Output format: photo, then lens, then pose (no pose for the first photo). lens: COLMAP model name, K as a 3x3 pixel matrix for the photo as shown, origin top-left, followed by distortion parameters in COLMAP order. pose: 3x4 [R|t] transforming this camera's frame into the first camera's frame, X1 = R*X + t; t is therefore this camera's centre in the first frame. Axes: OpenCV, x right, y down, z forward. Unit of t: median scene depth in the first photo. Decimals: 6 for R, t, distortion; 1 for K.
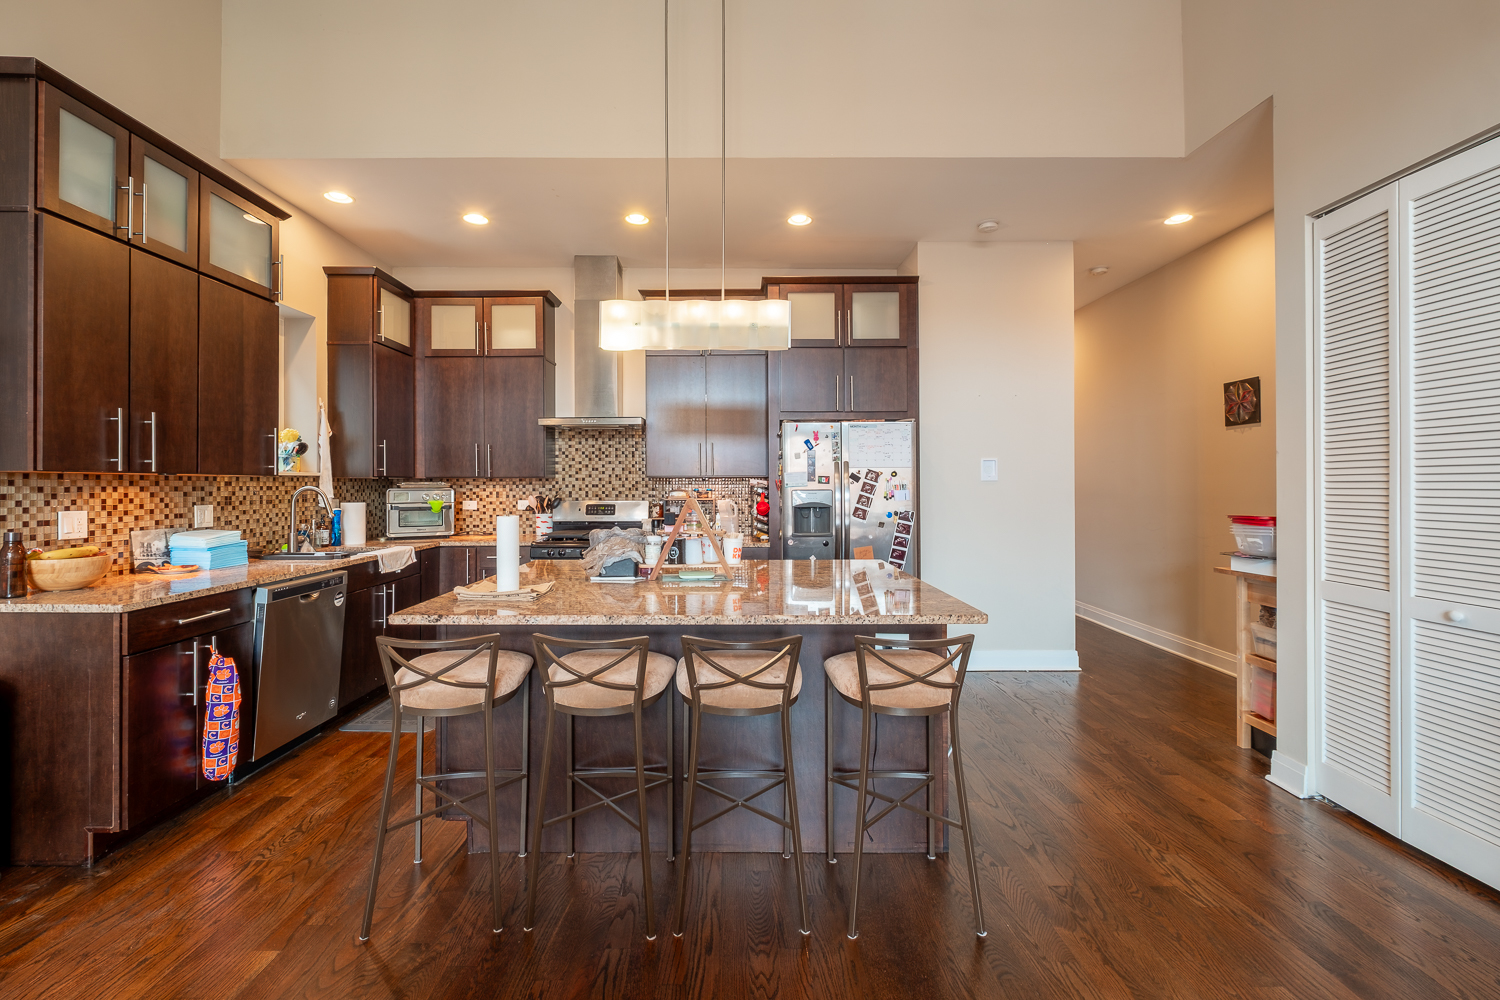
lens RADIAL K [[663.6, 0, 735.2], [0, 663.6, 479.7], [0, 0, 1]] dist [-0.001418, -0.000661]
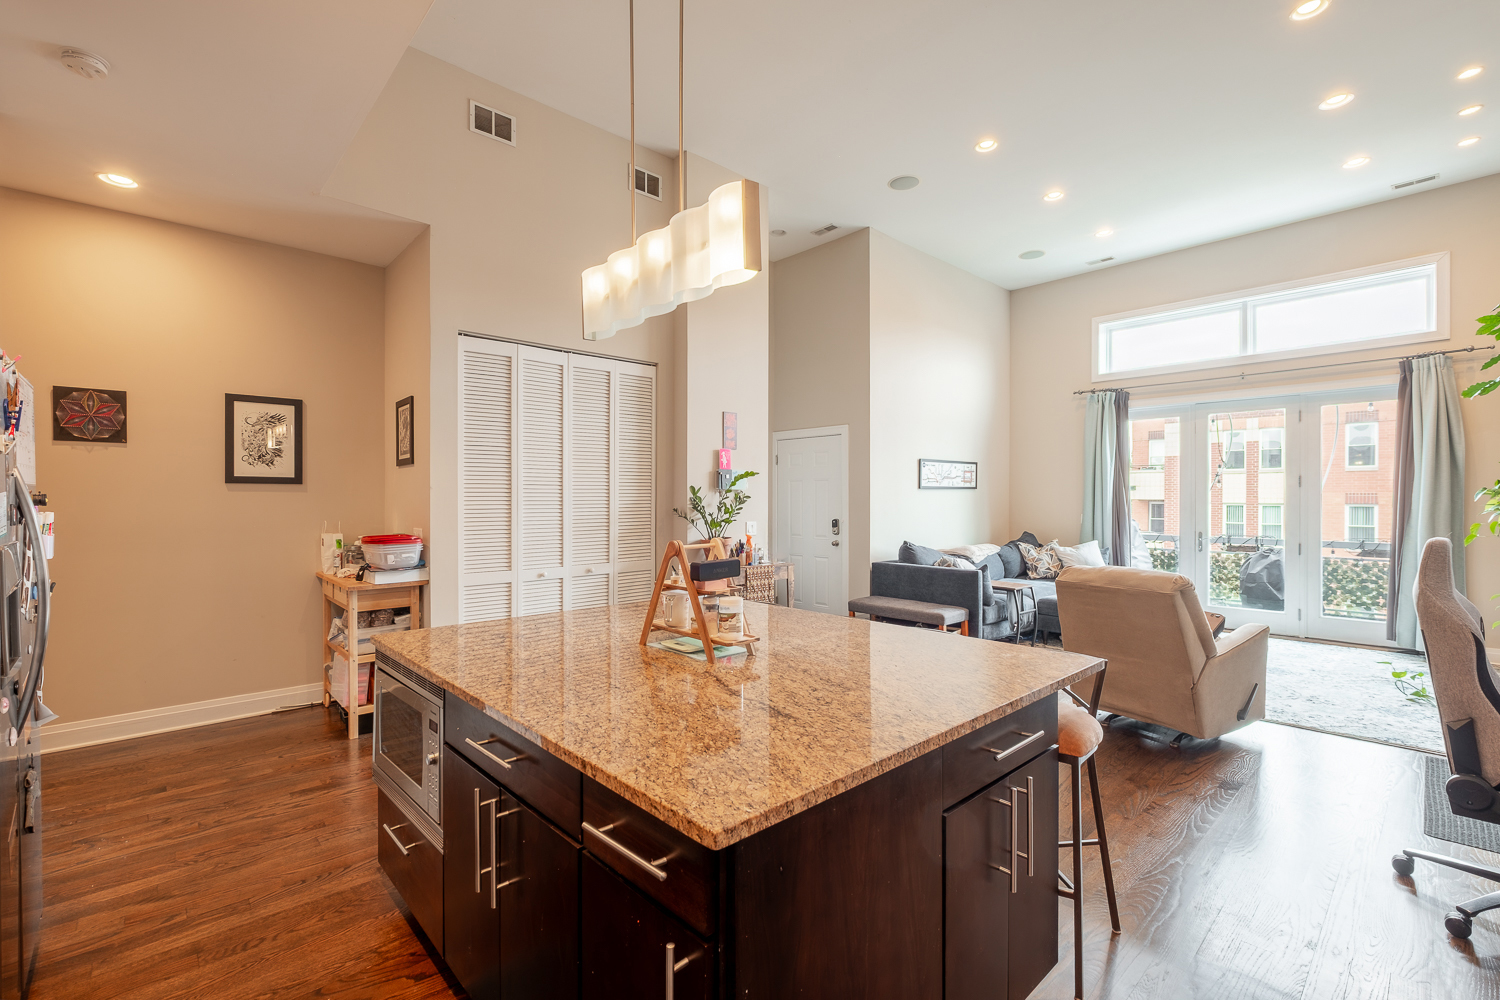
lens RADIAL K [[663.6, 0, 742.2], [0, 663.6, 496.5], [0, 0, 1]] dist [-0.001418, -0.000661]
pose [[-0.680647, 0.004813, 0.732595, -0.409158], [-0.003153, 0.999950, -0.009499, -0.008580], [-0.732604, -0.008775, -0.680598, 0.953302]]
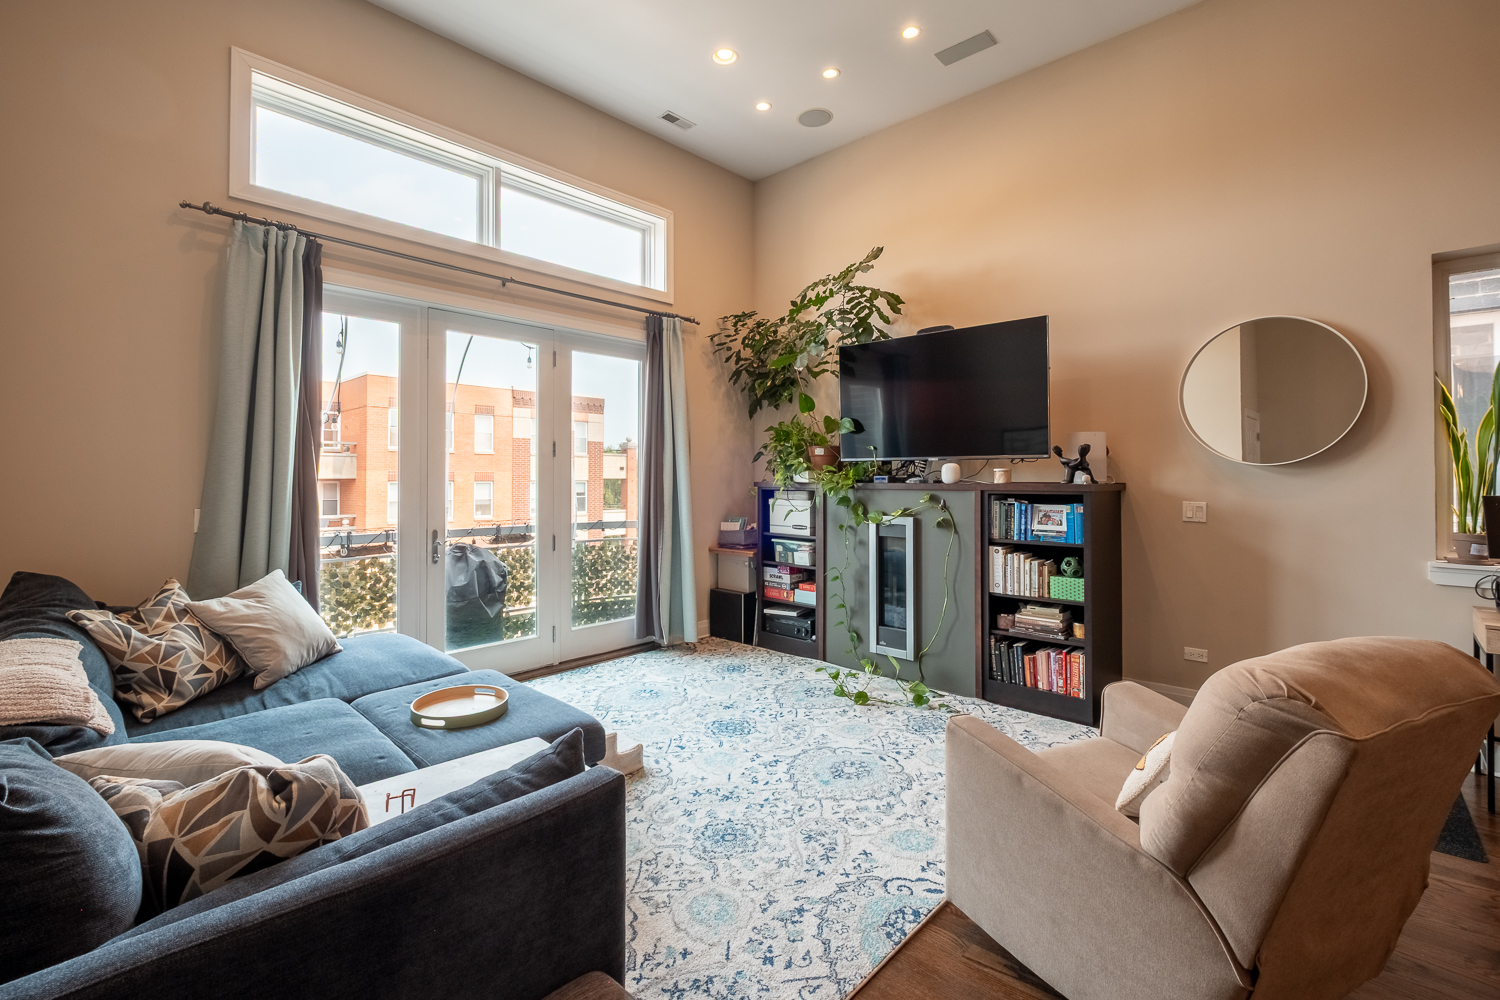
lens RADIAL K [[663.6, 0, 745.1], [0, 663.6, 472.3], [0, 0, 1]] dist [-0.001418, -0.000661]
pose [[-0.679552, -0.002685, -0.733623, 0.393930], [0.006542, 0.999931, -0.009719, -0.010354], [0.733598, -0.011404, -0.679488, 0.002552]]
